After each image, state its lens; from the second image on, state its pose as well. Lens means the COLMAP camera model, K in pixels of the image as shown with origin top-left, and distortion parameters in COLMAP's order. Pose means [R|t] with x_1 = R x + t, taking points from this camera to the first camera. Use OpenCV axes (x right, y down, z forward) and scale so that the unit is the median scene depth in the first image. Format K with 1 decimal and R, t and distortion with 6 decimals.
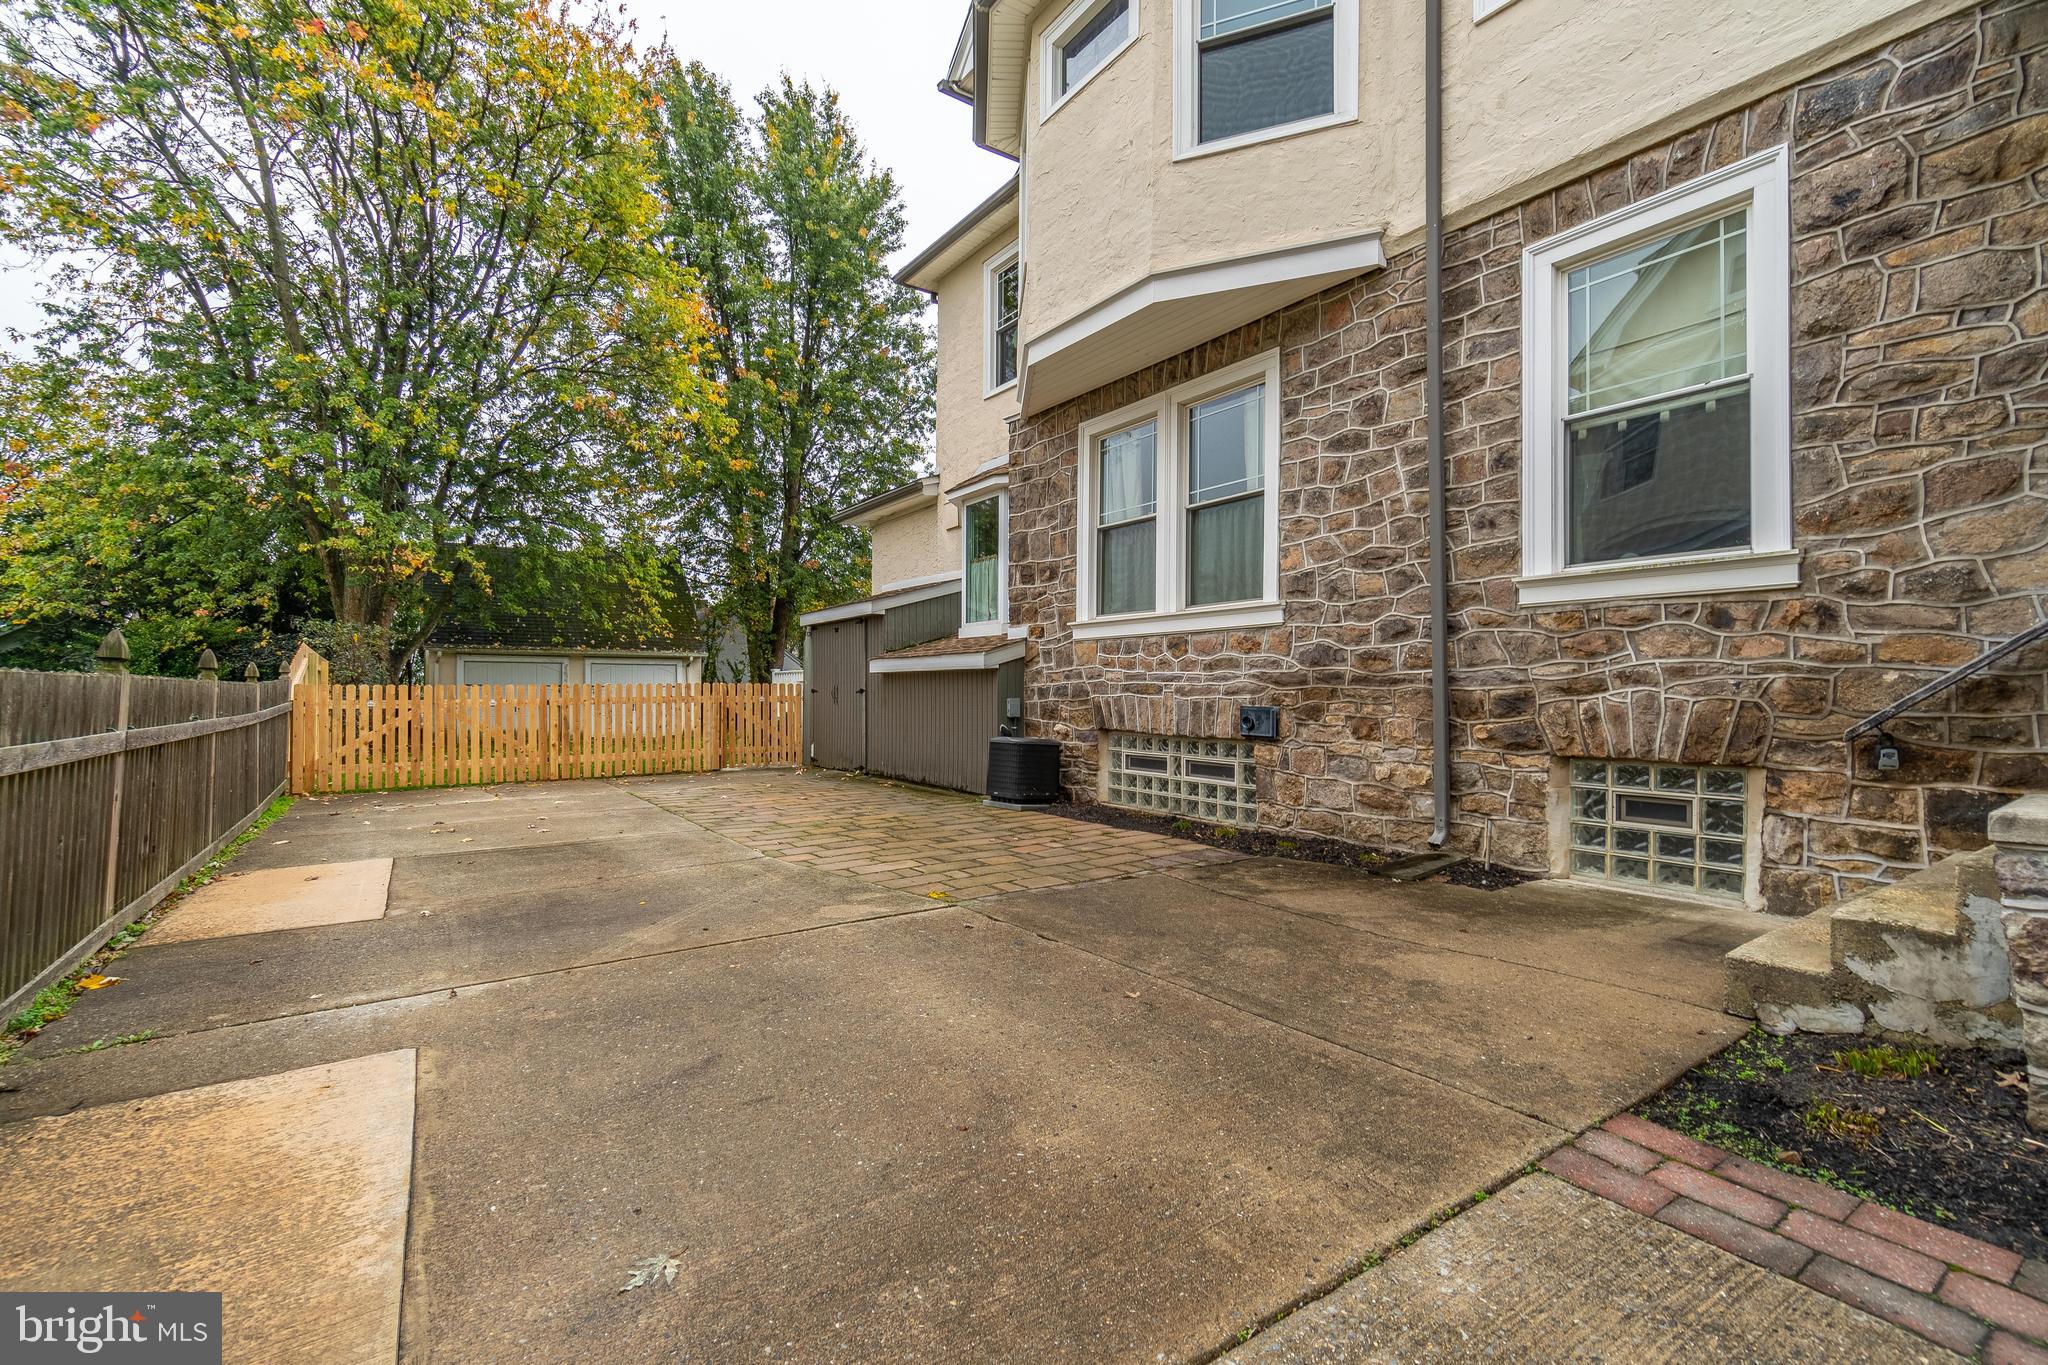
lens RADIAL K [[897.3, 0, 1027.5], [0, 897.3, 675.6], [0, 0, 1]] dist [-0.001891, -0.000052]
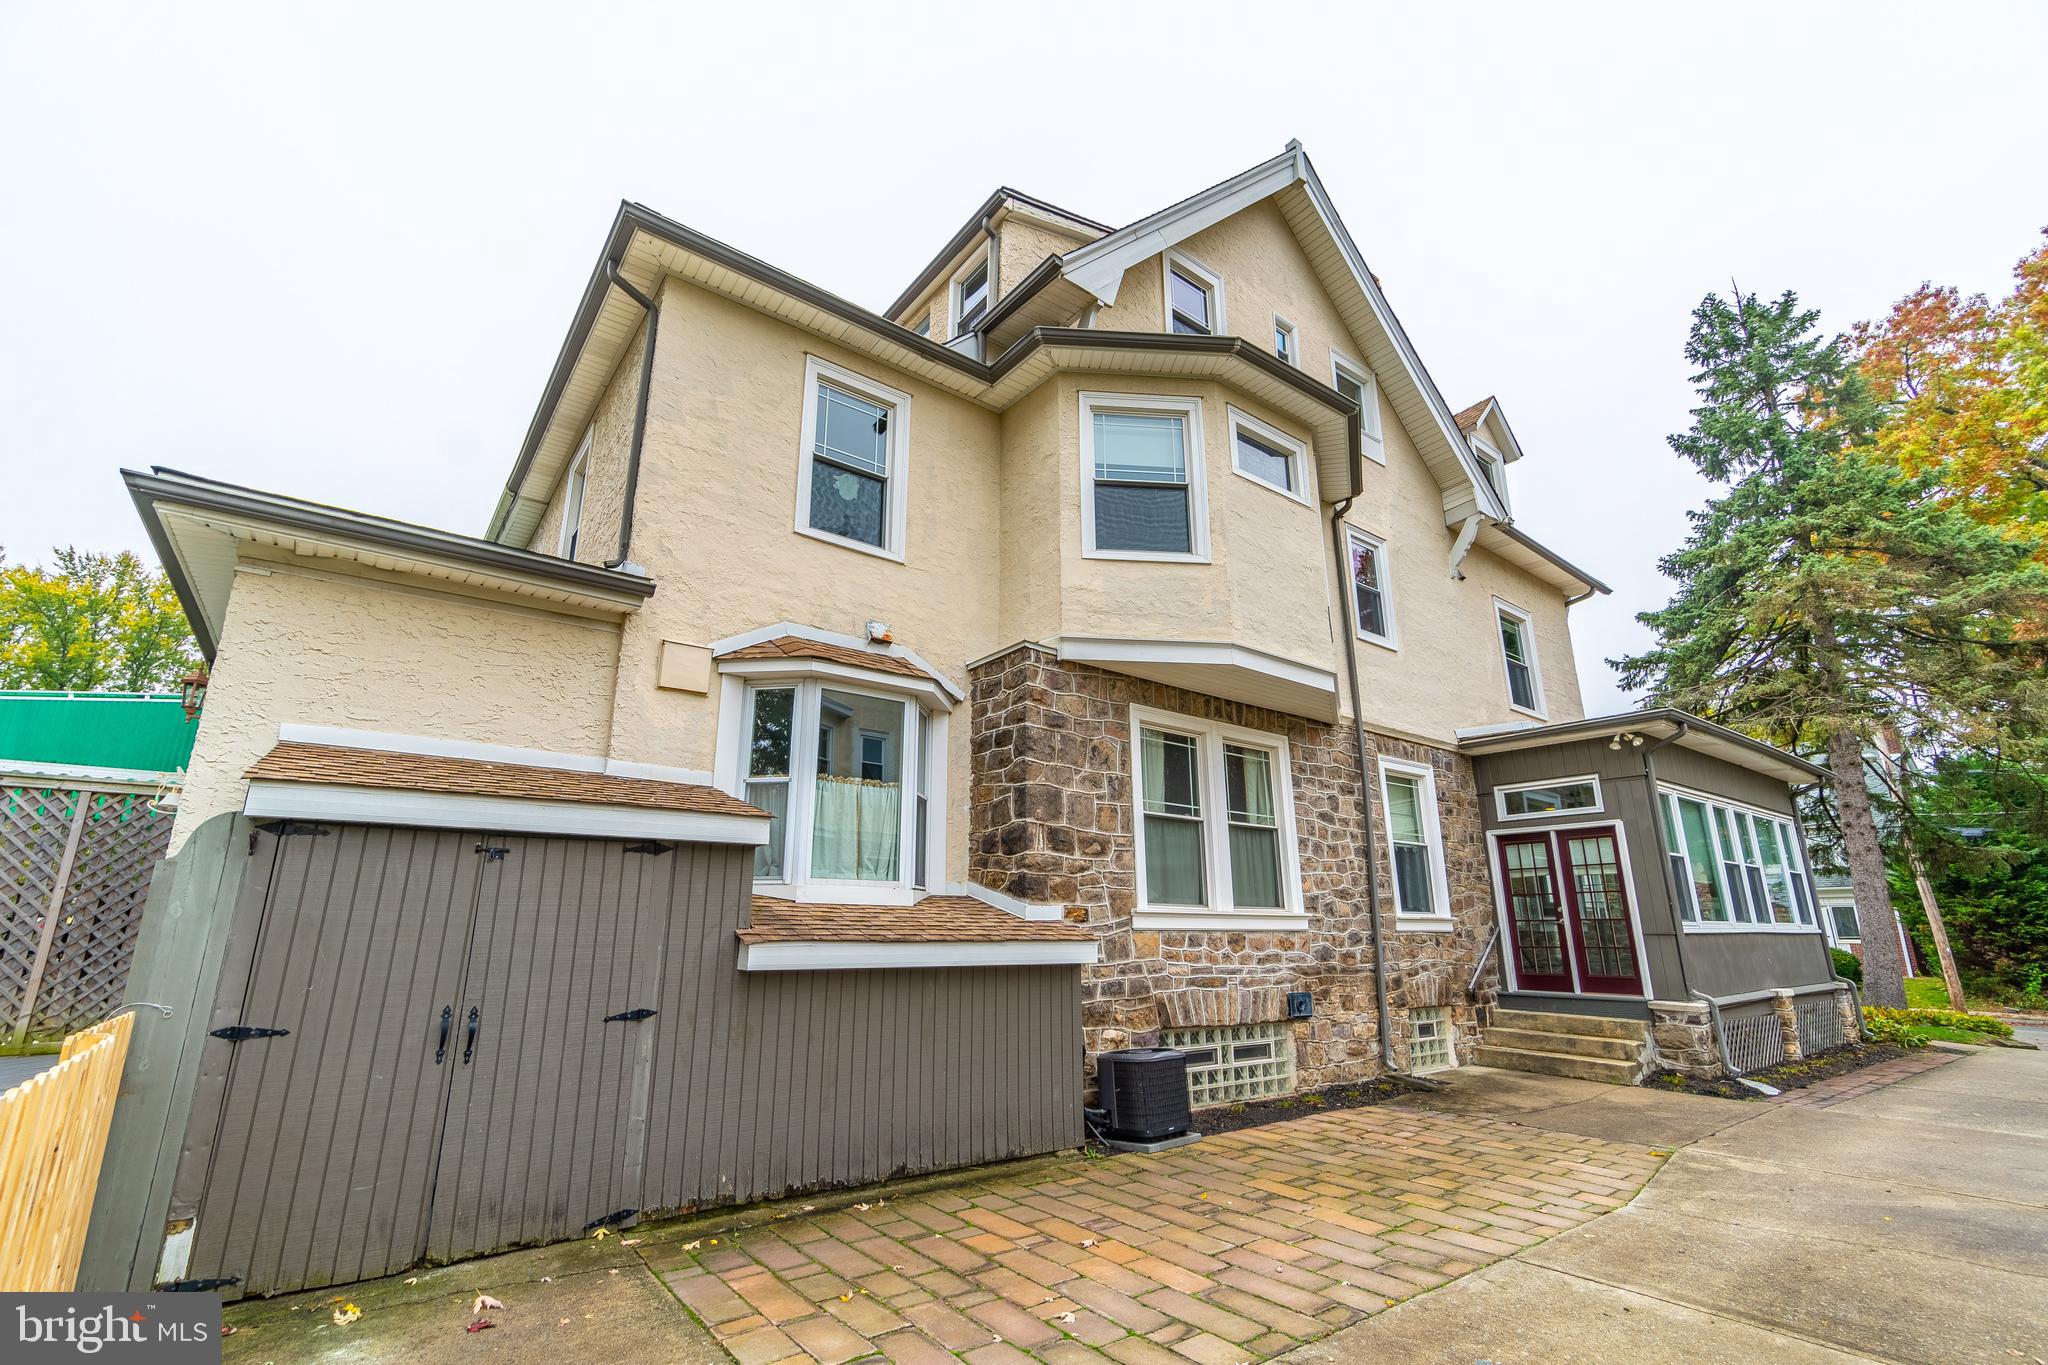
lens RADIAL K [[897.3, 0, 1027.8], [0, 897.3, 698.4], [0, 0, 1]] dist [-0.001891, -0.000052]
pose [[-0.044399, 0.271179, 0.961504, -1.055875], [-0.006436, 0.962356, -0.271717, -0.019949], [-0.998993, -0.018253, -0.040982, 1.374566]]
